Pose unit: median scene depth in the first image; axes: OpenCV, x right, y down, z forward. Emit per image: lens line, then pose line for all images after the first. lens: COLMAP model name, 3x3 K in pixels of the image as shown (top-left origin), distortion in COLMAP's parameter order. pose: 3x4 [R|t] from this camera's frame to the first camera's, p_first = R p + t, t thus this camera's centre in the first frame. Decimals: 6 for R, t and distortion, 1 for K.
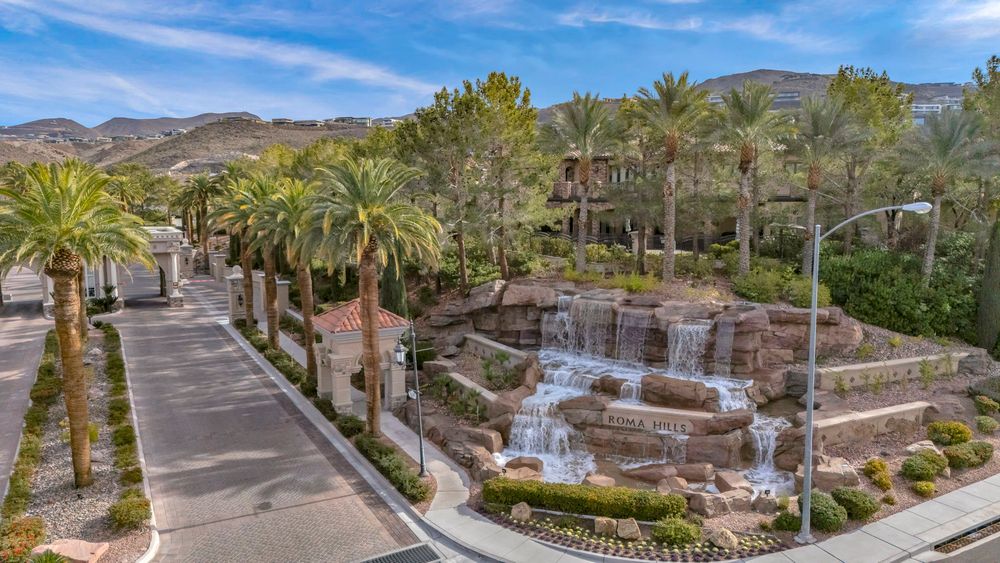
lens RADIAL K [[742.7, 0, 504.3], [0, 742.7, 282.4], [0, 0, 1]] dist [0.087977, -0.089010]
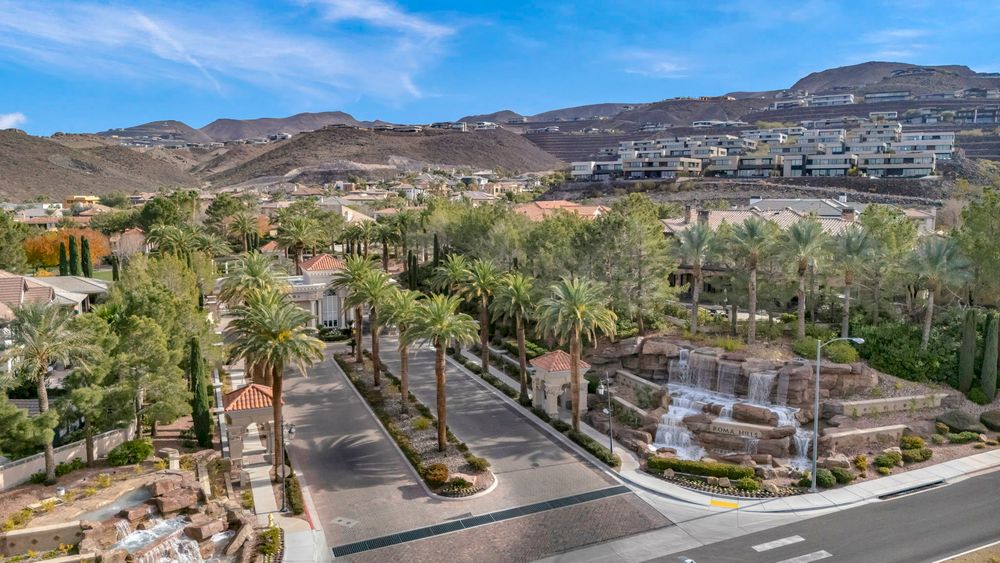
lens RADIAL K [[742.7, 0, 504.3], [0, 742.7, 282.4], [0, 0, 1]] dist [0.087977, -0.089010]
pose [[0.992773, 0.011653, -0.119438, -0.143306], [-0.011709, 0.999931, 0.000229, -0.157470], [0.119432, 0.001171, 0.992842, -0.824740]]
